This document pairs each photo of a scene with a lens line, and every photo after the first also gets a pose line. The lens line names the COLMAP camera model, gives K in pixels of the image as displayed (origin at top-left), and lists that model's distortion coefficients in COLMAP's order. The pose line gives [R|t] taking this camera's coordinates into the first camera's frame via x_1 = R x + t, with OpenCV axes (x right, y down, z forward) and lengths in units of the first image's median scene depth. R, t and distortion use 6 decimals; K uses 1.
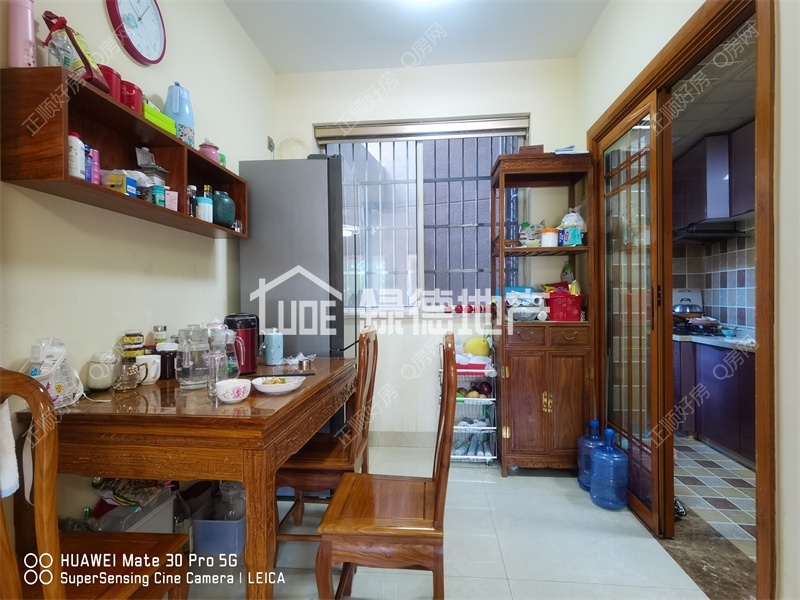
lens RADIAL K [[419.0, 0, 398.0], [0, 419.0, 299.1], [0, 0, 1]] dist [0.004908, 0.002457]
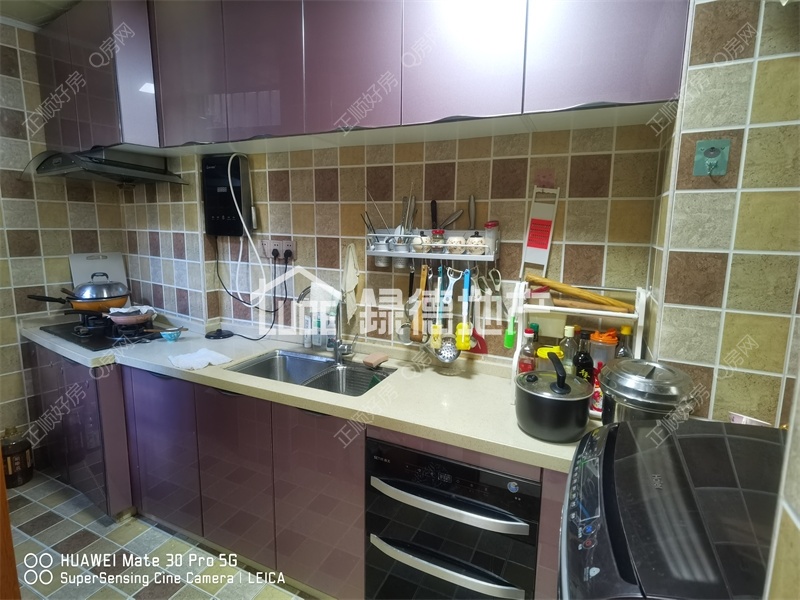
lens RADIAL K [[419.0, 0, 398.7], [0, 419.0, 297.8], [0, 0, 1]] dist [0.004908, 0.002457]
pose [[0.357919, -0.132692, 0.924276, 0.286660], [-0.018756, 0.988630, 0.149194, -0.068692], [-0.933564, -0.070735, 0.351361, 0.399514]]
